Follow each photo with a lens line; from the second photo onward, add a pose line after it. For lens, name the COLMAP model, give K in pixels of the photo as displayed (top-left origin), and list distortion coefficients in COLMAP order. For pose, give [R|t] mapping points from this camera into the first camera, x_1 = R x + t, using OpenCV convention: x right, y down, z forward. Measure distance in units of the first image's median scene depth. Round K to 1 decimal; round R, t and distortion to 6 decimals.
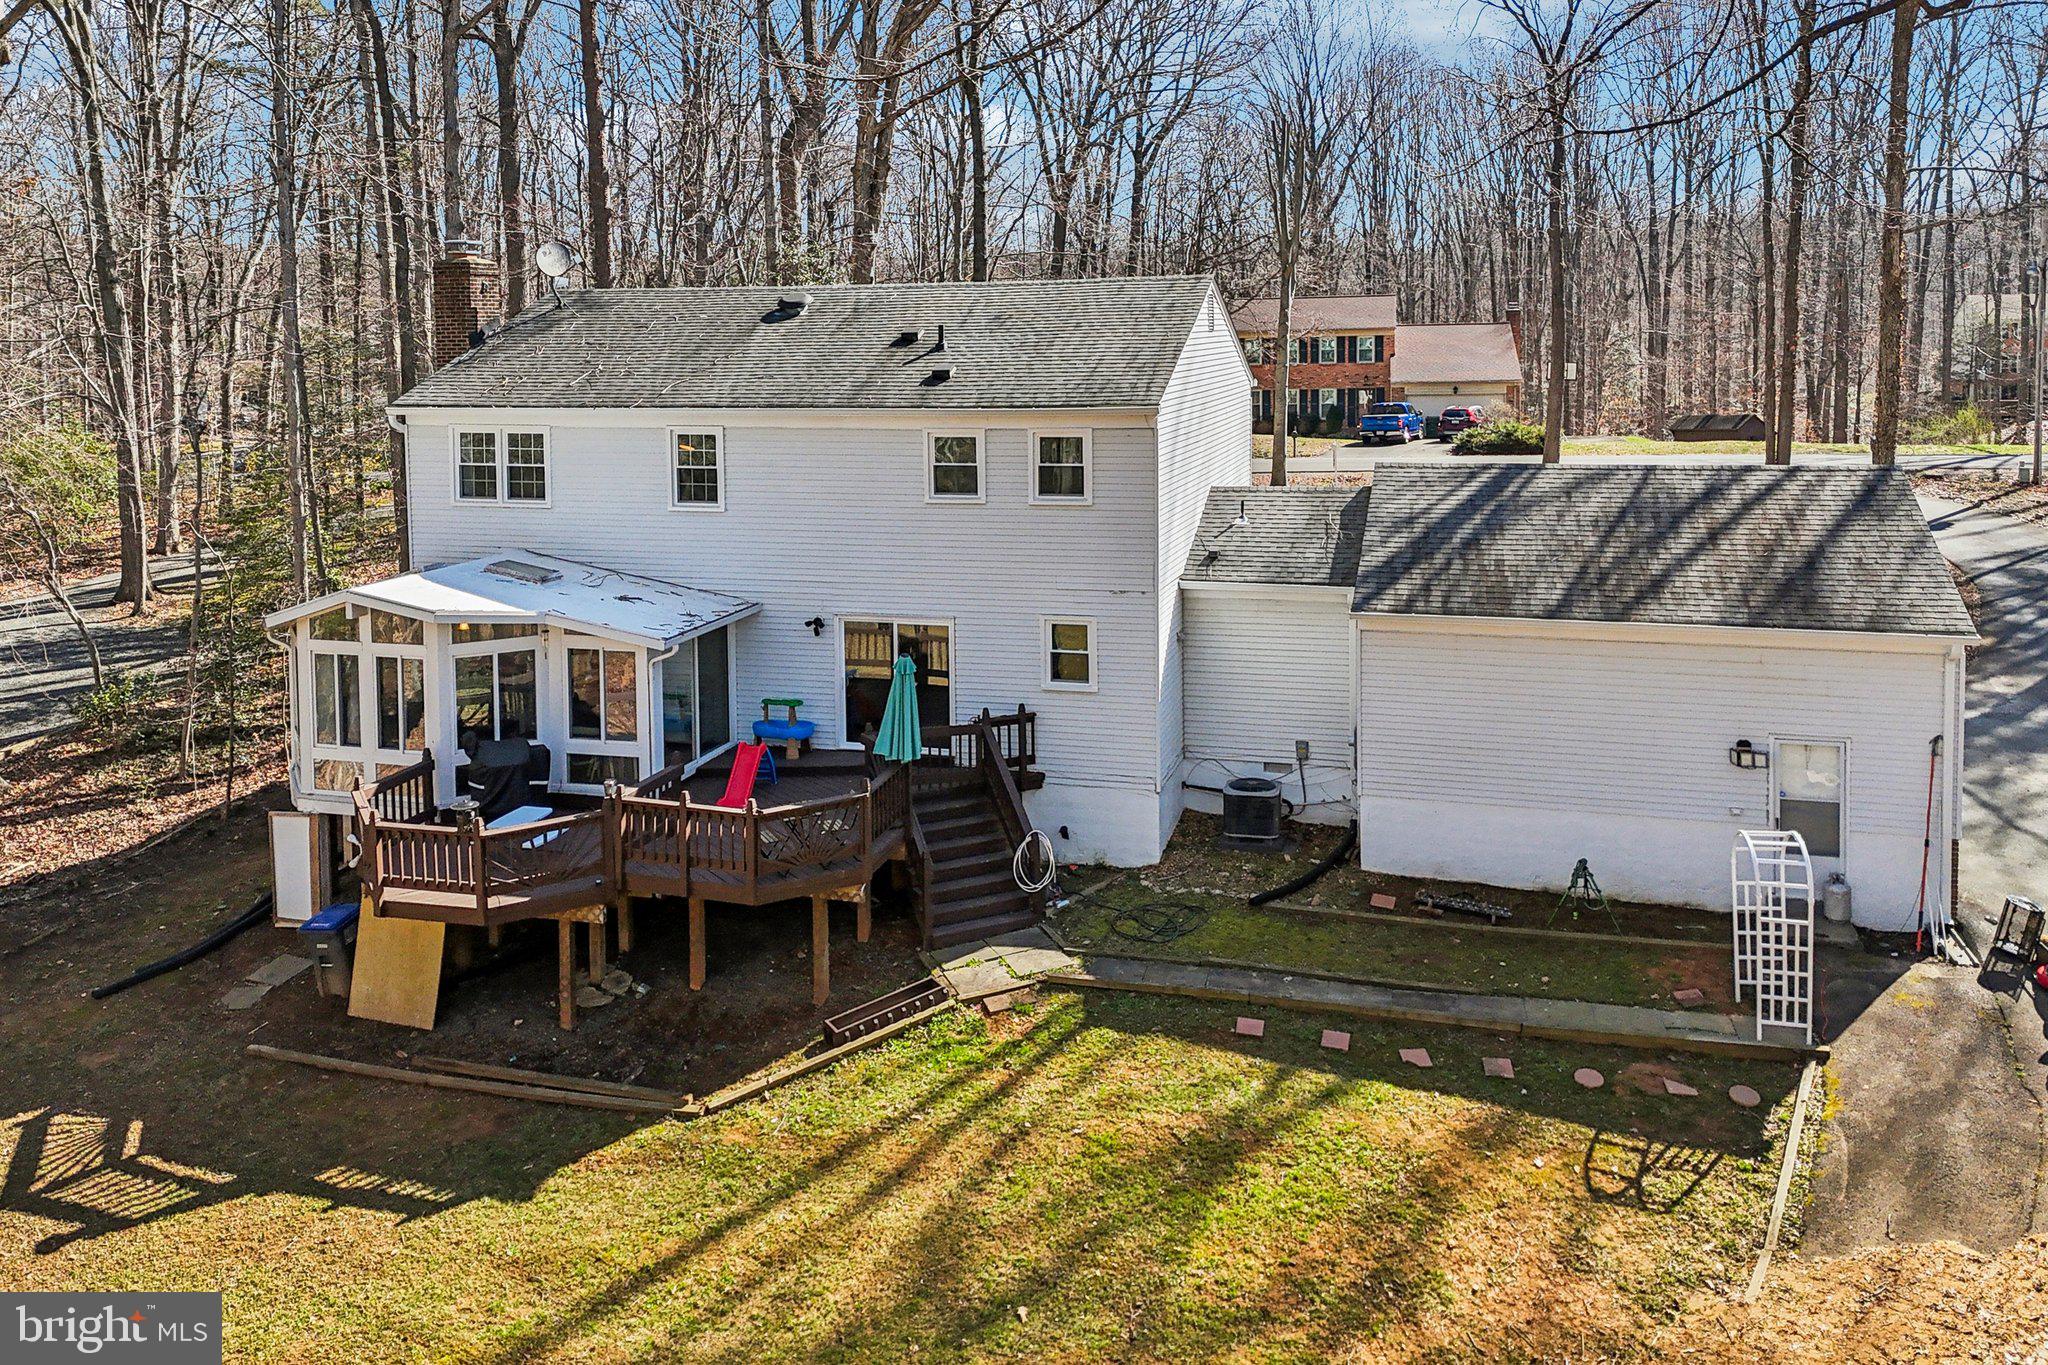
lens RADIAL K [[1613.3, 0, 1035.4], [0, 1613.3, 456.0], [0, 0, 1]] dist [0.049137, -0.029240]
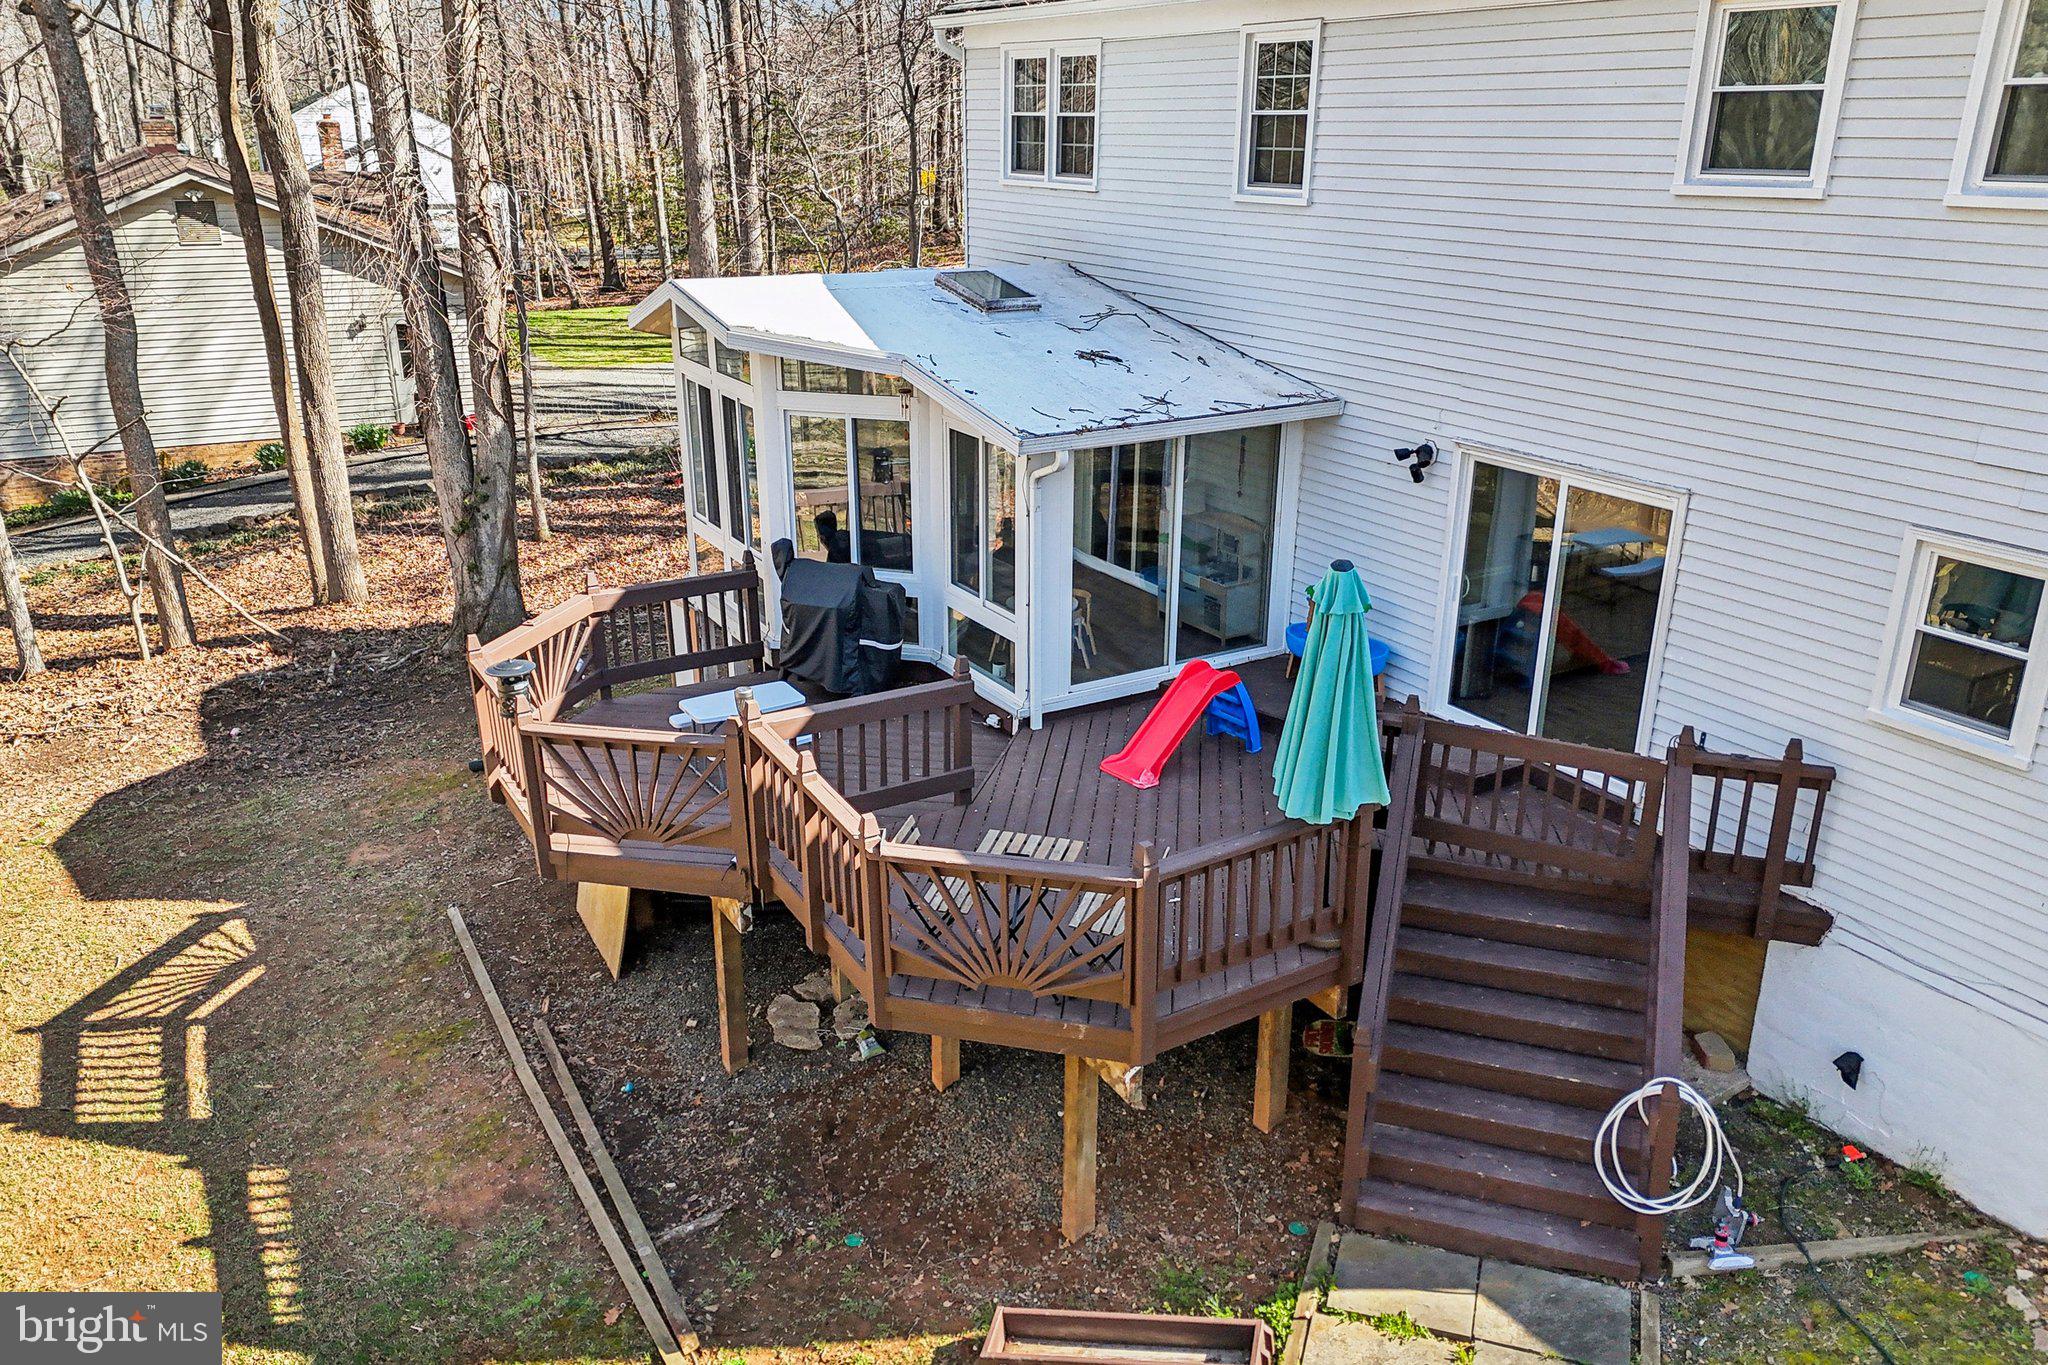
lens RADIAL K [[1519.6, 0, 1002.8], [0, 1519.6, 683.0], [0, 0, 1]] dist [0.039016, -0.000172]
pose [[0.716457, 0.254524, -0.649544, 0.099368], [-0.060277, 0.950173, 0.305839, 0.040471], [0.695023, -0.179968, 0.696100, 0.654696]]
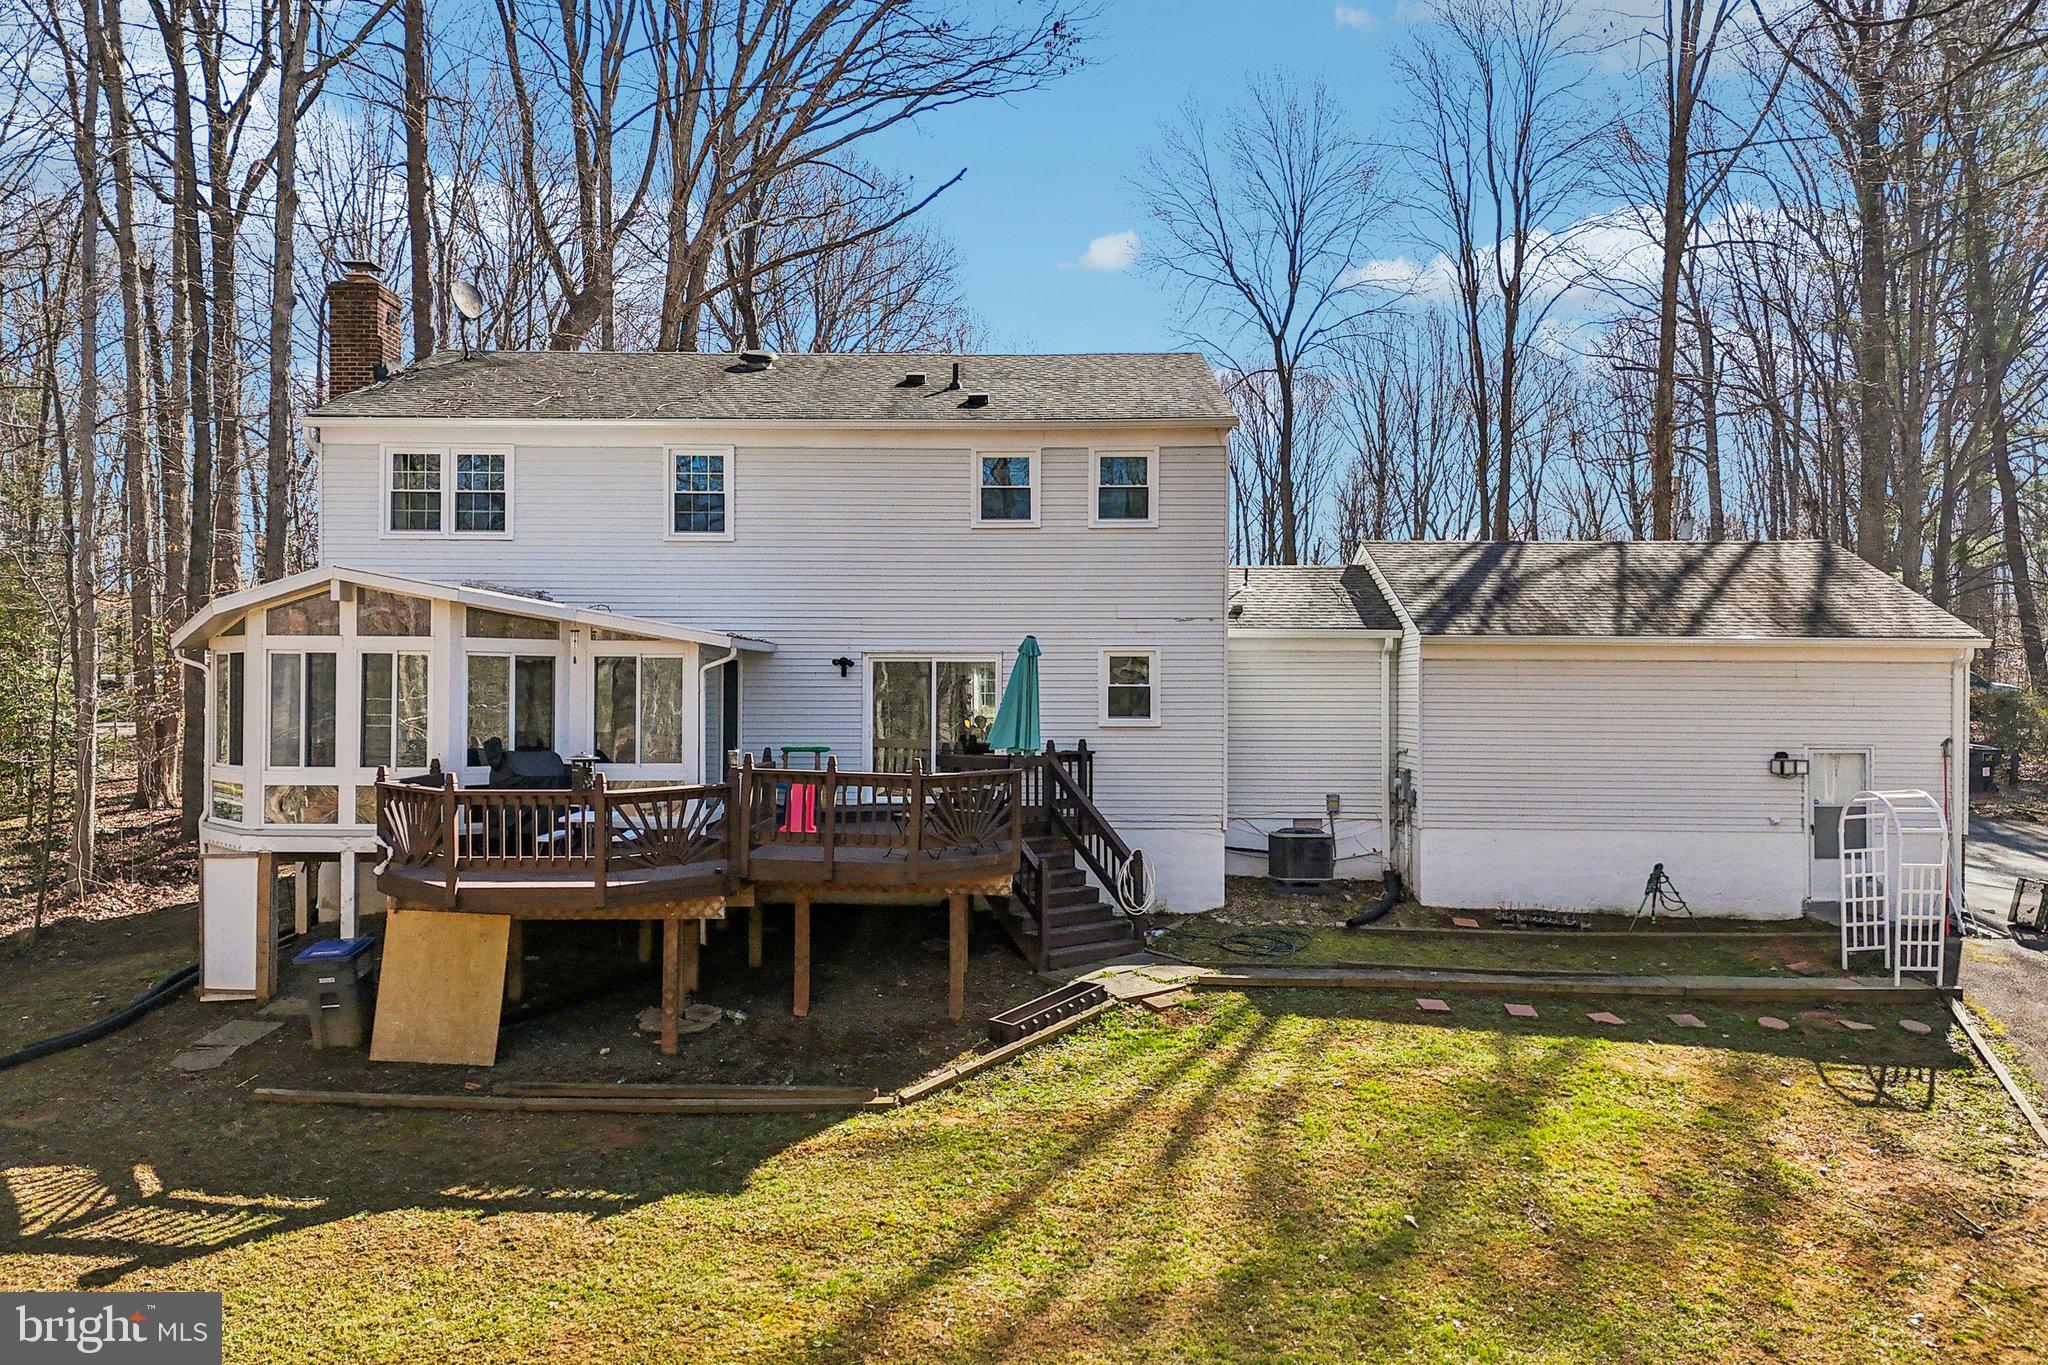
lens RADIAL K [[1525.9, 0, 1027.4], [0, 1525.9, 712.9], [0, 0, 1]] dist [0.060771, -0.059995]
pose [[0.963277, 0.014109, 0.268139, -0.297989], [0.004023, 0.997748, -0.066953, 0.212322], [-0.268480, 0.065573, 0.961051, 0.169352]]
